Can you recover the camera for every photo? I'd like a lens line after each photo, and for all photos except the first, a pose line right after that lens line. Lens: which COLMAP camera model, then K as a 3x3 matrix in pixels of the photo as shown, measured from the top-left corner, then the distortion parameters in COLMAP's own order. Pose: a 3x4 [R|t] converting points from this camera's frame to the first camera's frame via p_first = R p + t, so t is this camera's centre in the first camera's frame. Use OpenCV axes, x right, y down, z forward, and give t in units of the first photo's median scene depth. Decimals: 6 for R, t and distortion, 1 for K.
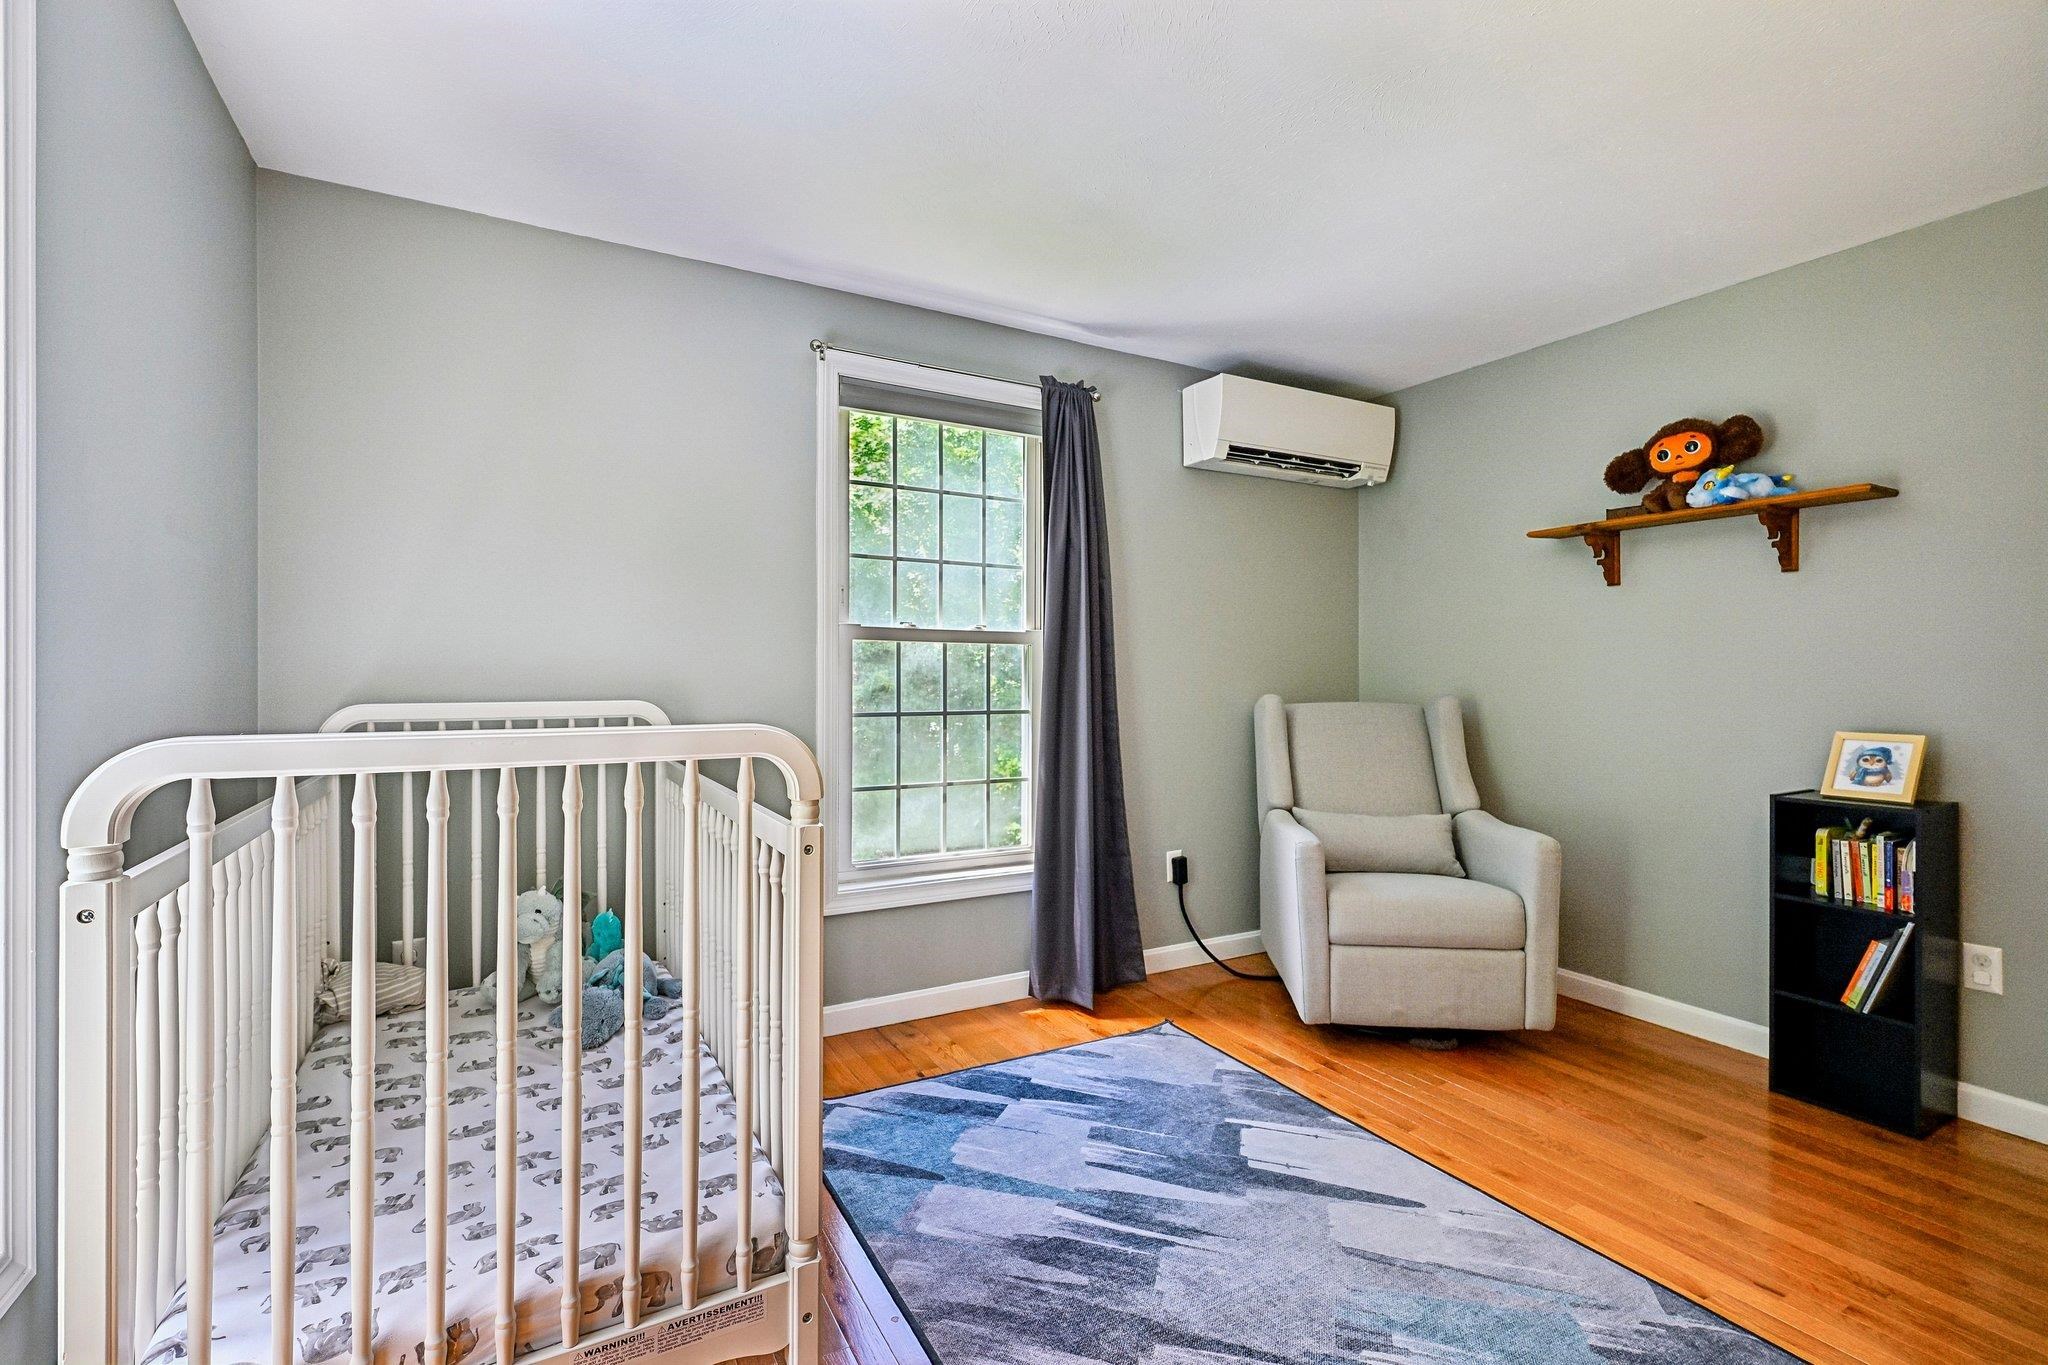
lens RADIAL K [[919.5, 0, 1027.2], [0, 919.5, 676.5], [0, 0, 1]] dist [0.001594, 0.001677]
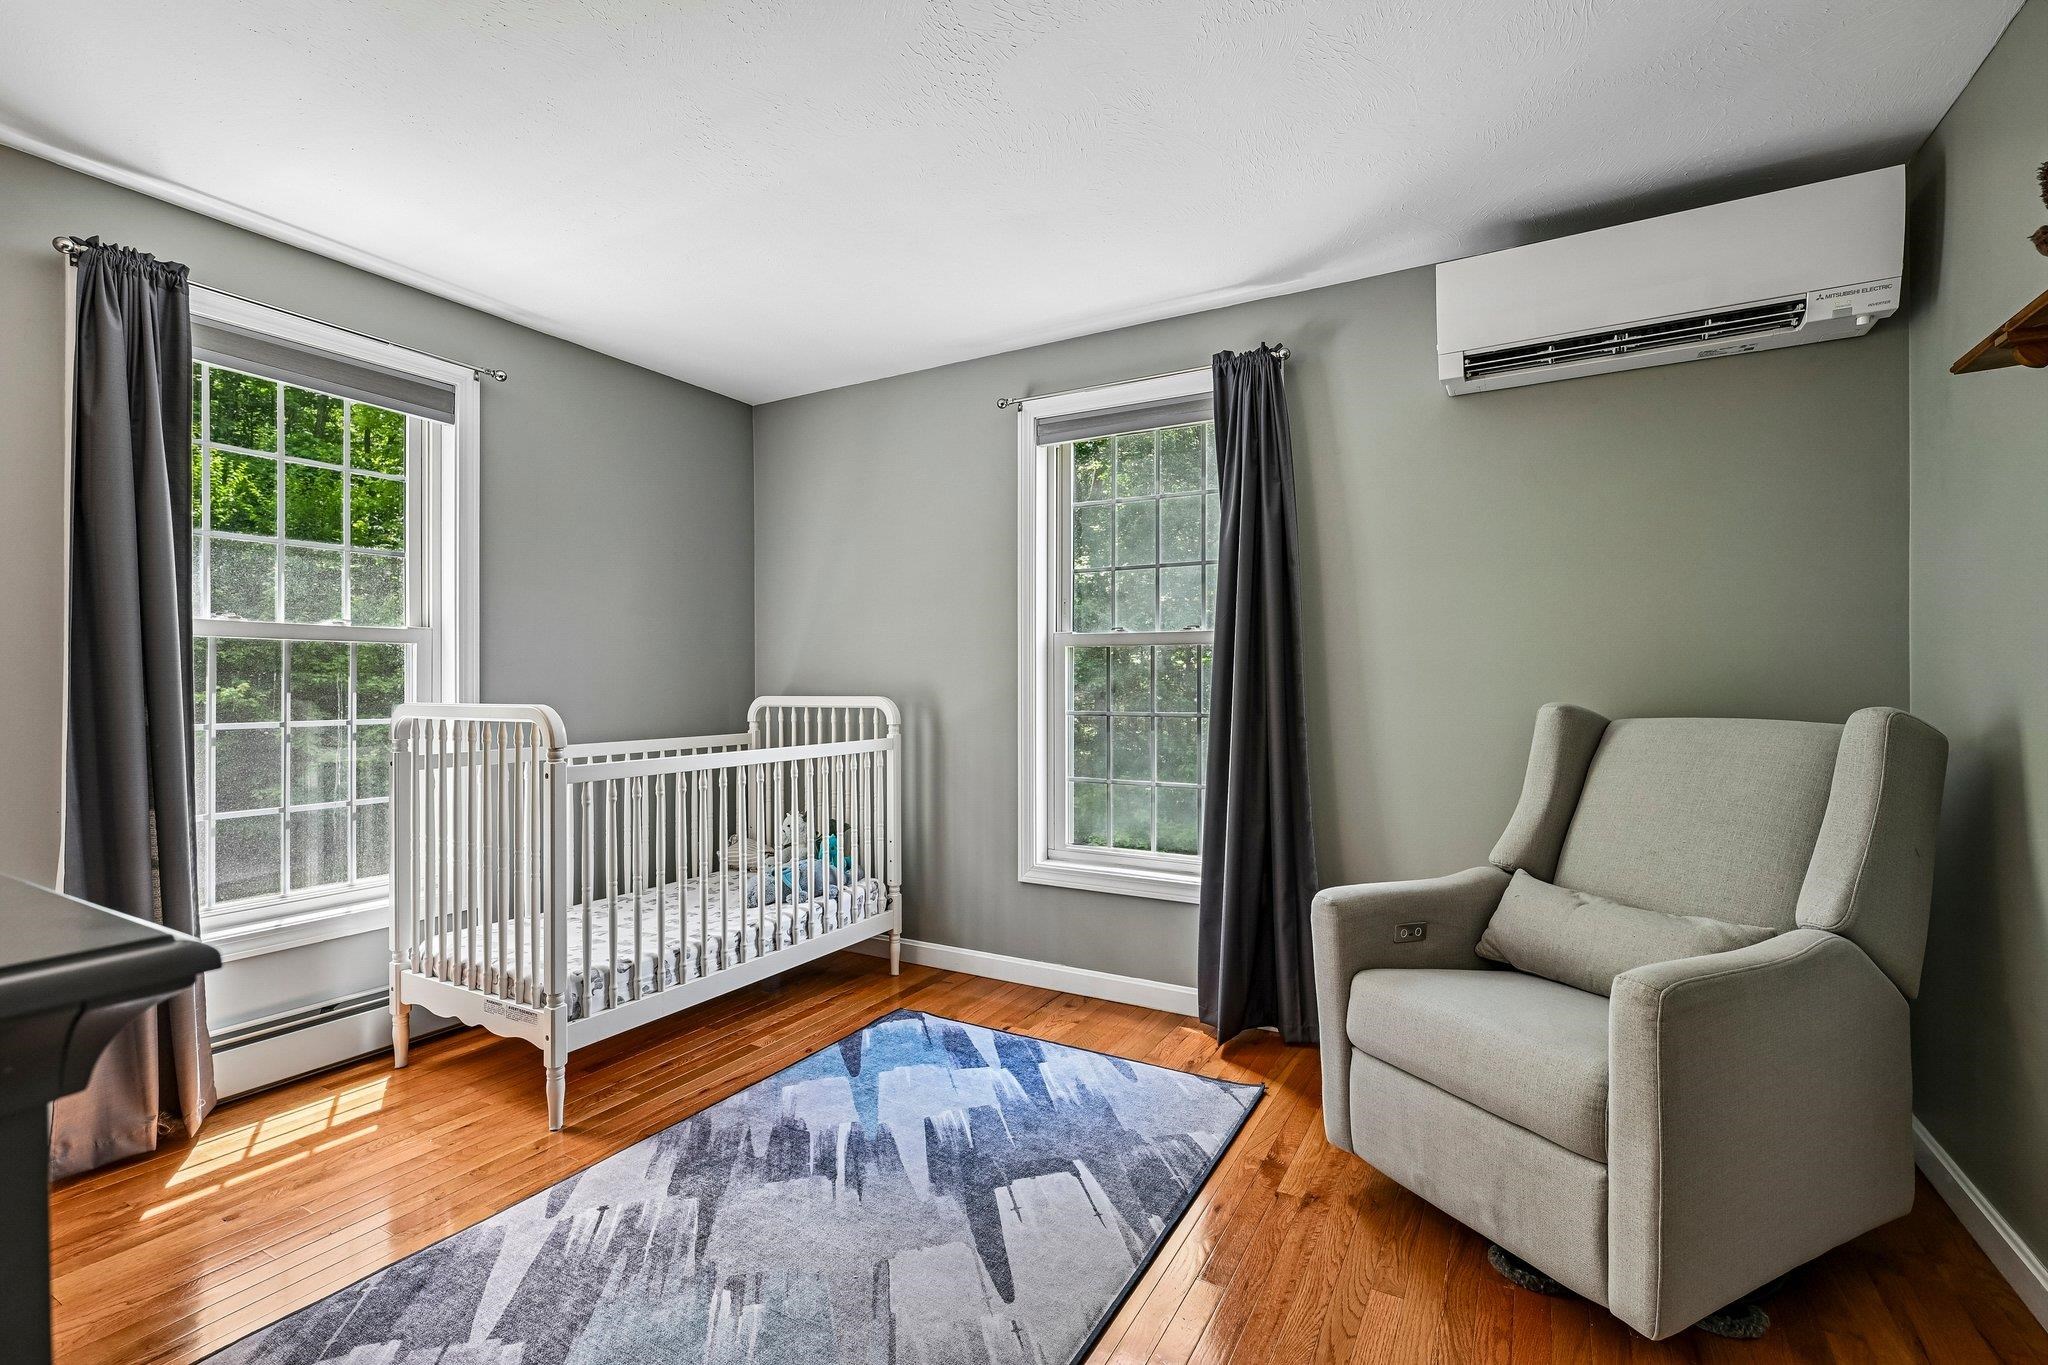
lens RADIAL K [[919.5, 0, 1023.8], [0, 919.5, 685.8], [0, 0, 1]] dist [0.001594, 0.001677]
pose [[0.513554, 0.001808, -0.858055, 0.950850], [0.003085, 0.999987, 0.003954, 0.004765], [0.858052, -0.004678, 0.513542, 0.474254]]
